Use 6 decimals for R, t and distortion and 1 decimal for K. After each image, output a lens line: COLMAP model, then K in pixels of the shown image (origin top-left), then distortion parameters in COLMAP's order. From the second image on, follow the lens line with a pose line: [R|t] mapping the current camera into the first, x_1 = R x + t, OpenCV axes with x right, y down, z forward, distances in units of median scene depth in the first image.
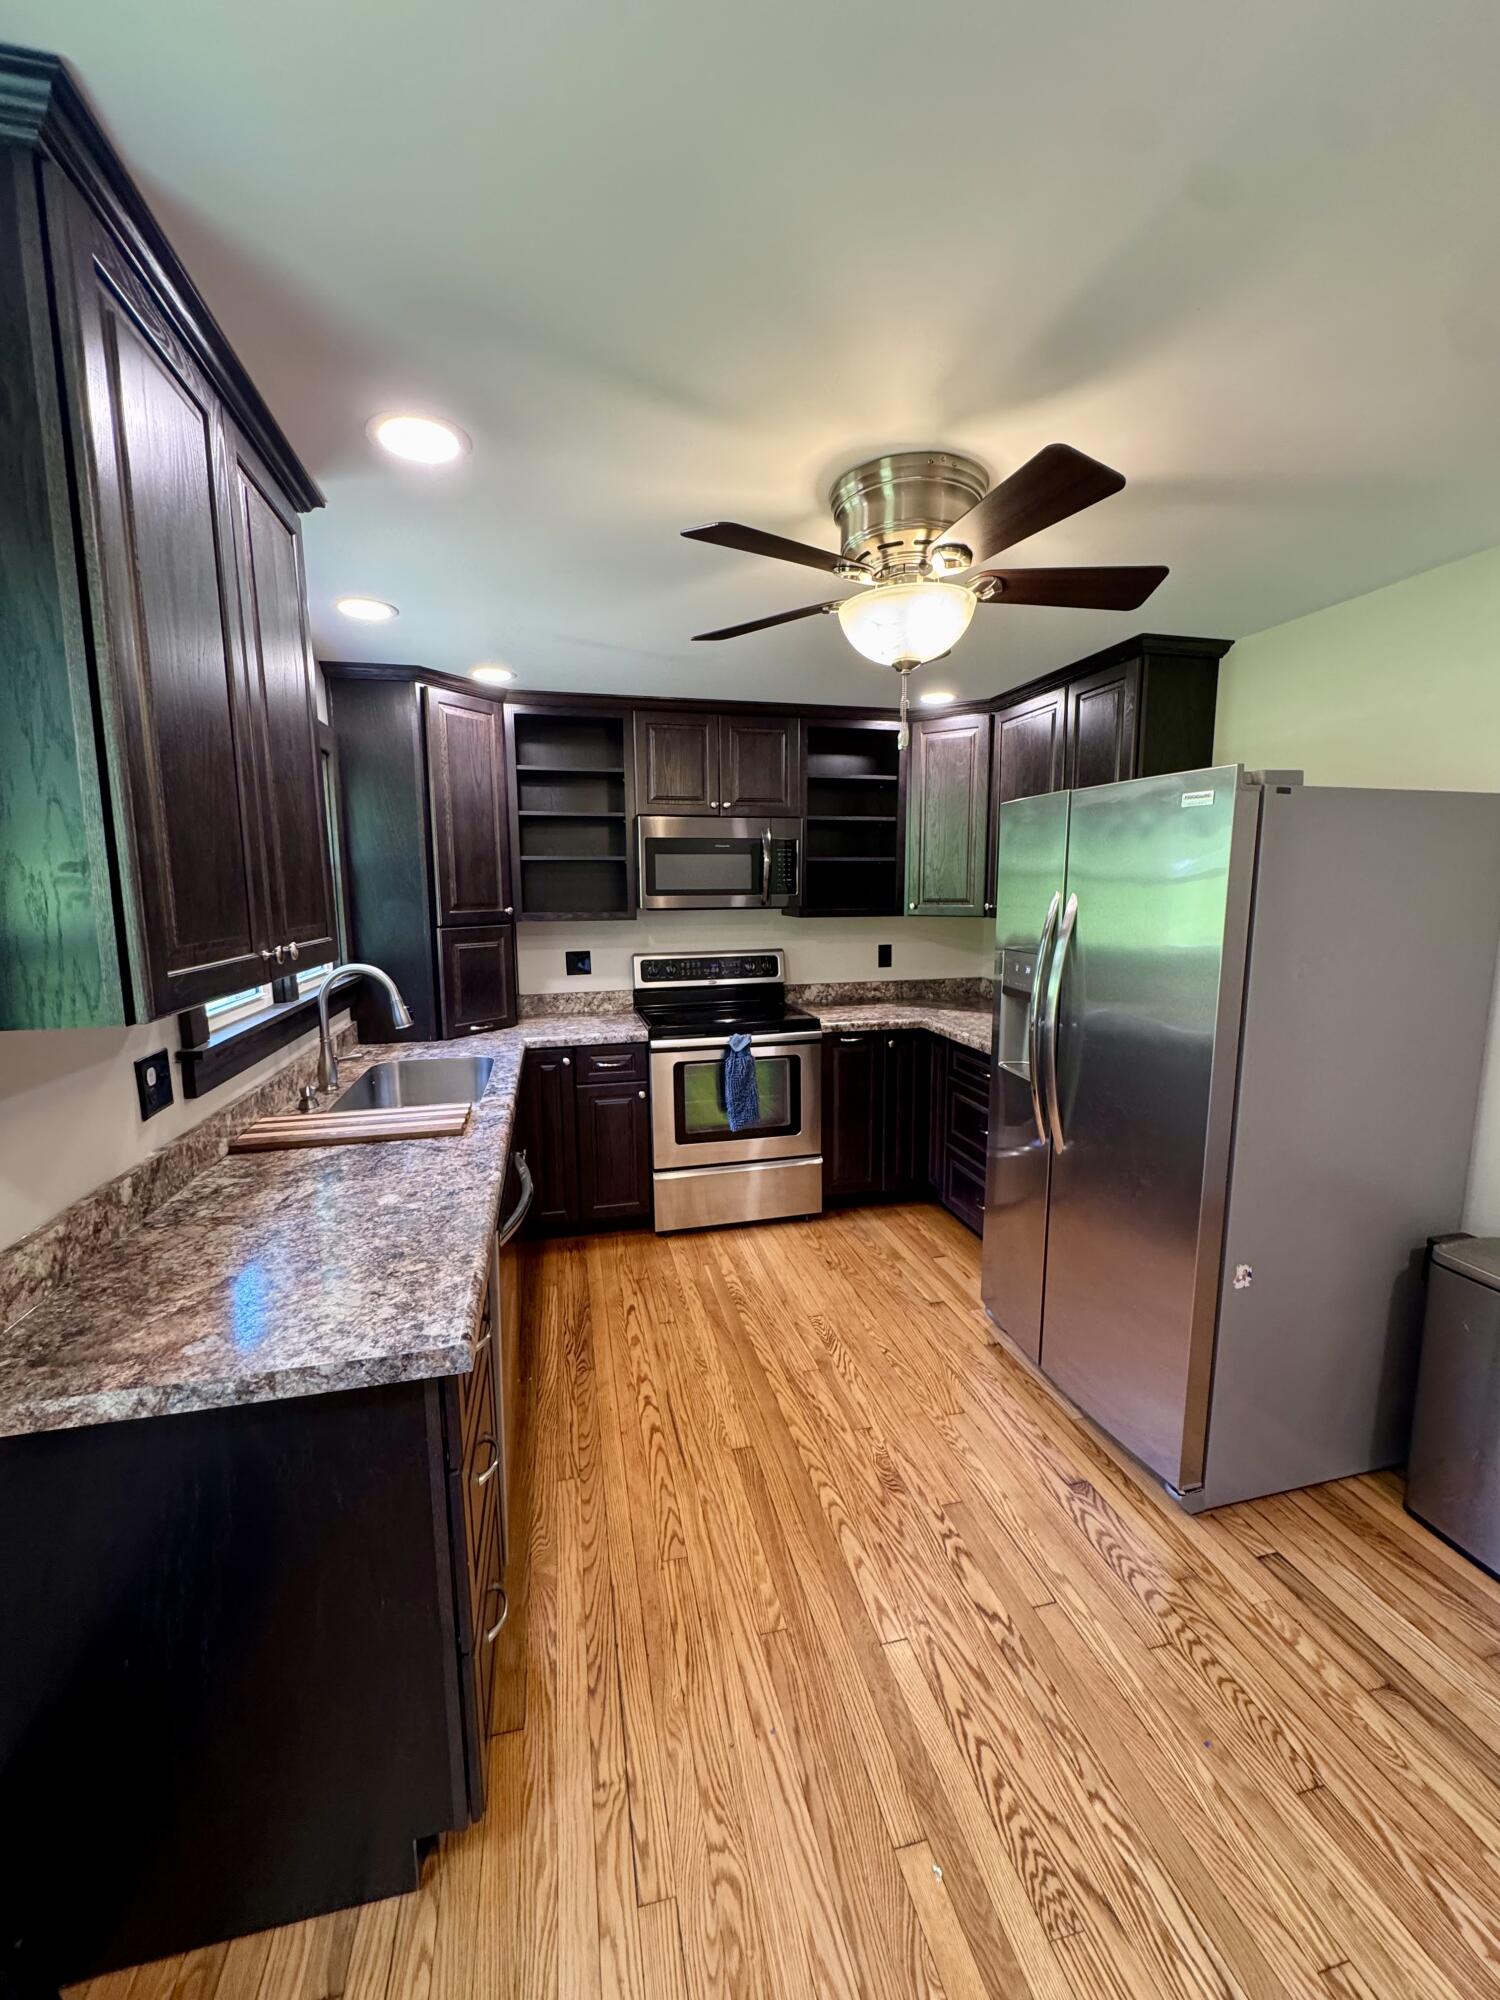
lens RADIAL K [[803.5, 0, 750.0], [0, 803.5, 1000.0], [0, 0, 1]] dist [-0.002073, 0.000100]
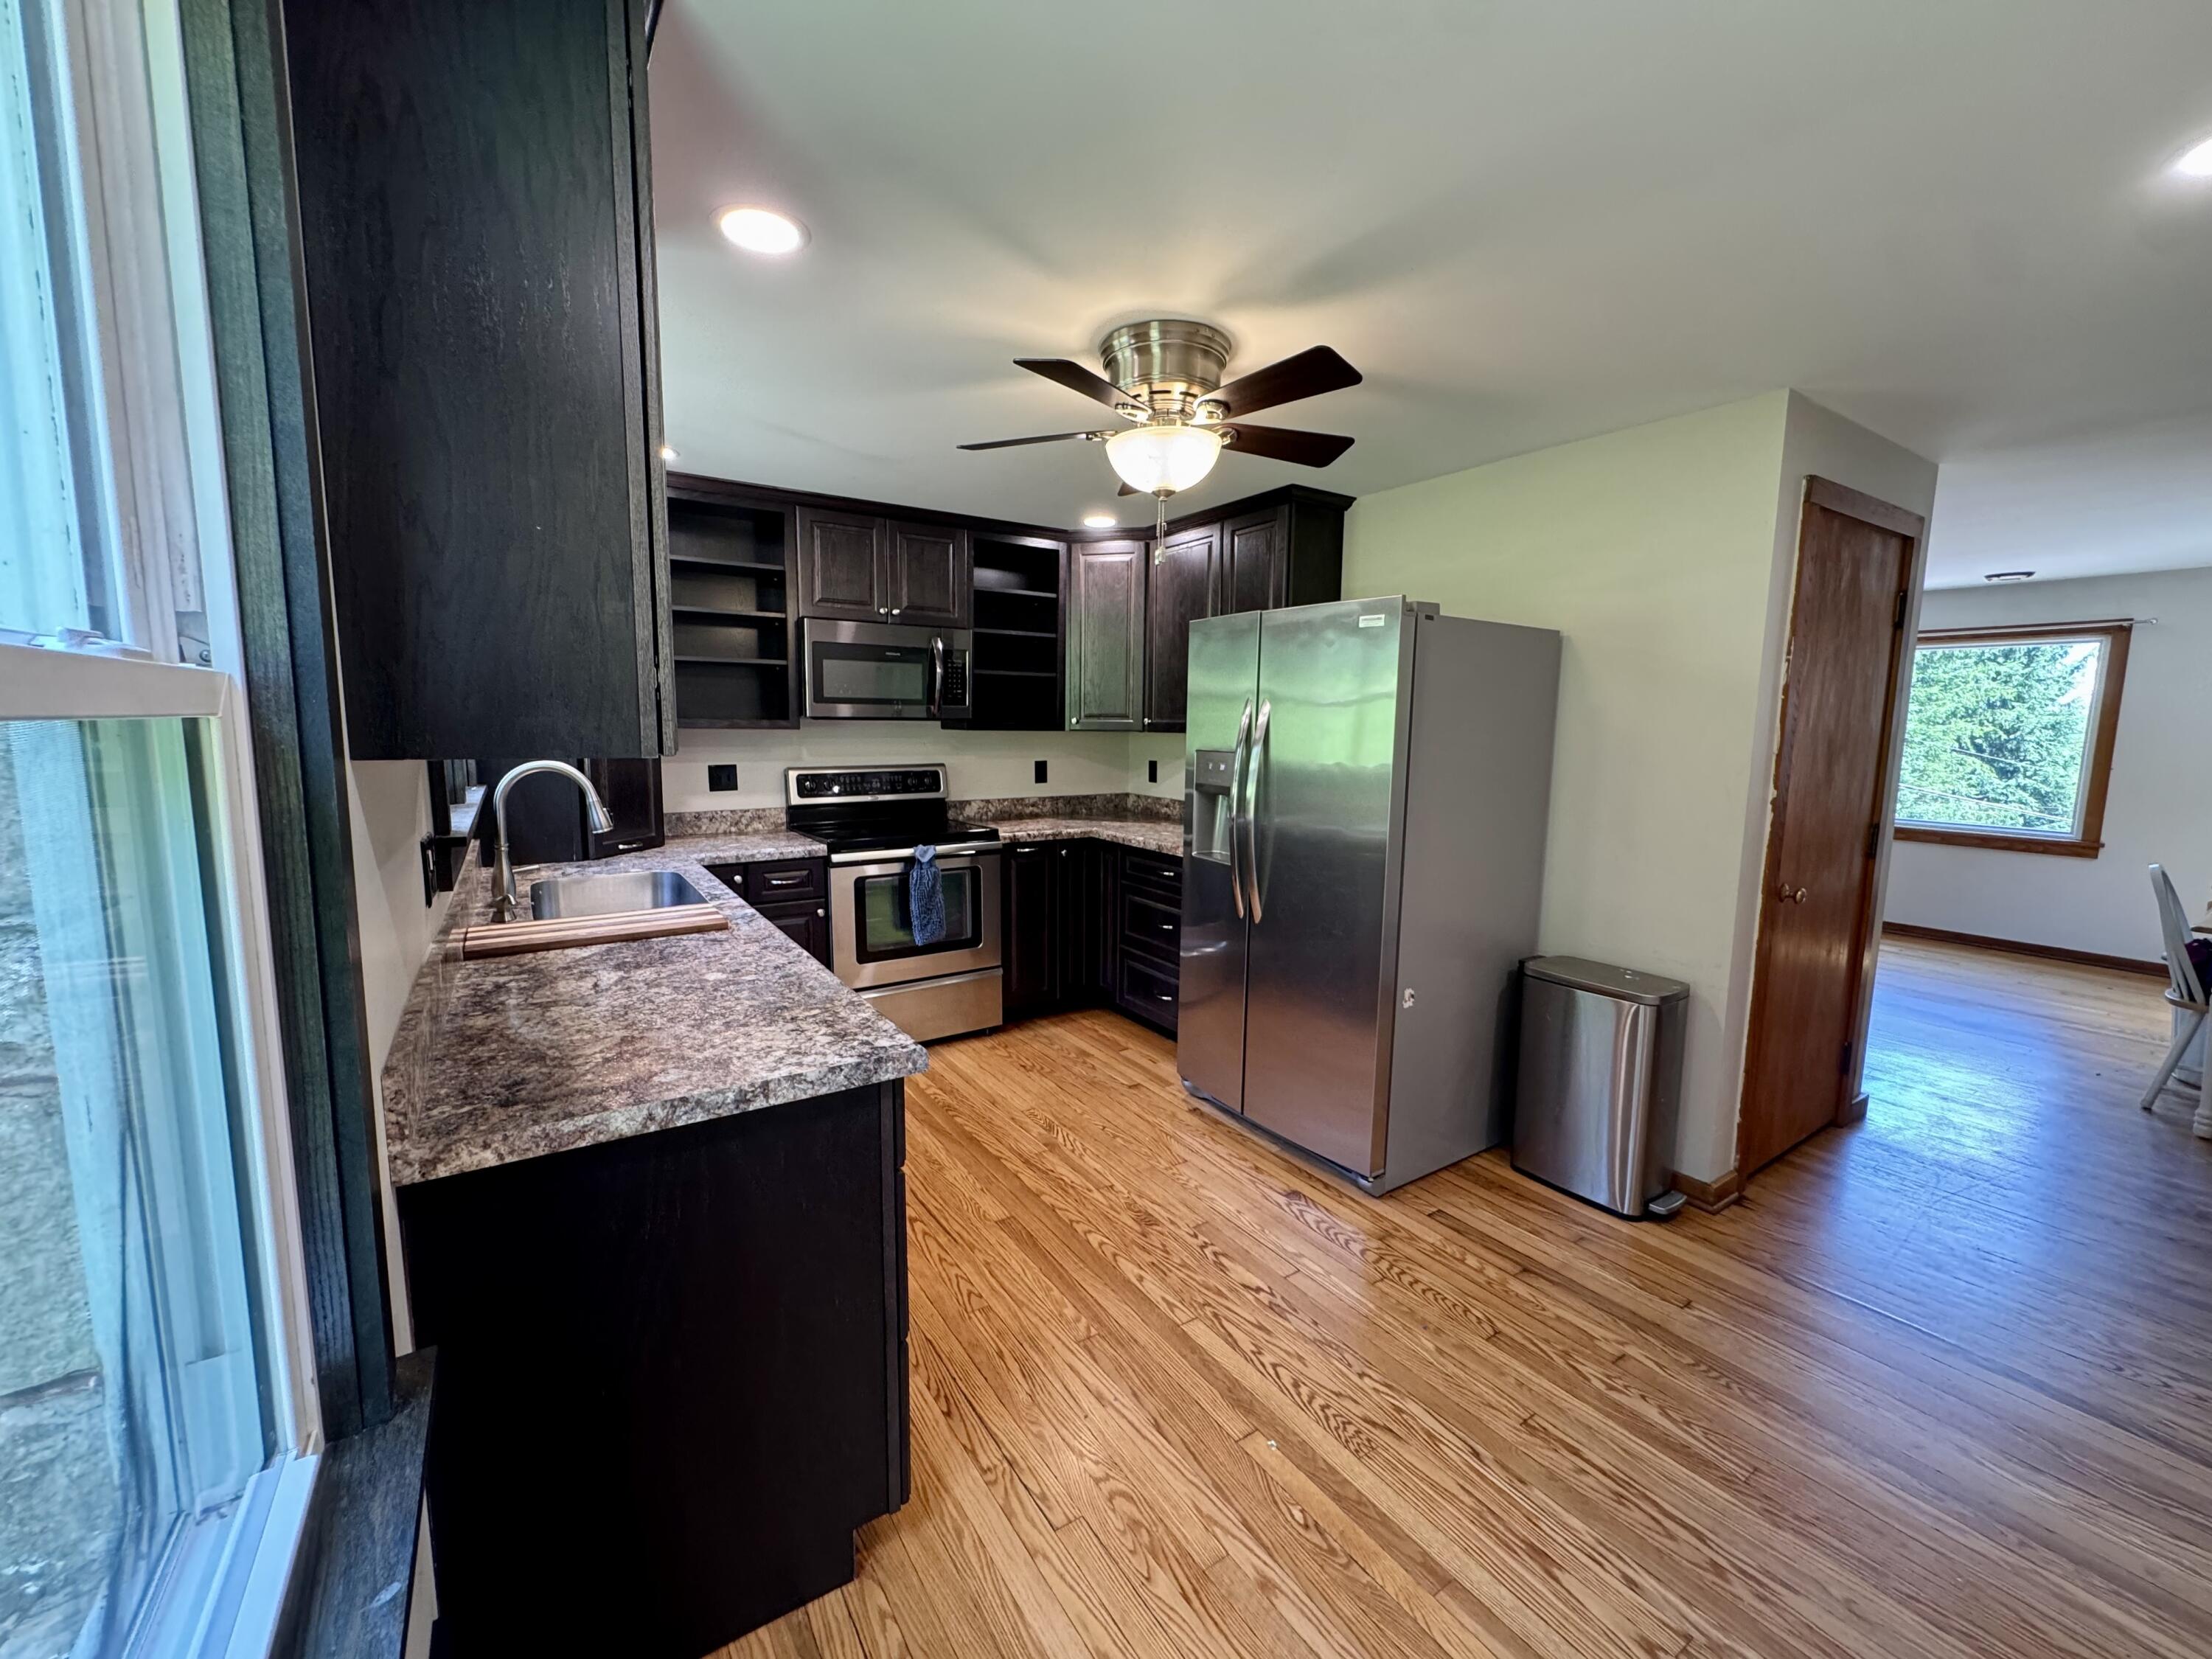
lens RADIAL K [[888.6, 0, 1104.6], [0, 888.6, 833.7], [0, 0, 1]] dist [-0.002073, 0.000100]
pose [[0.940825, -0.025894, 0.337901, -0.316303], [0.031314, 0.999453, -0.010598, 0.086326], [-0.337442, 0.020552, 0.941122, -0.172359]]
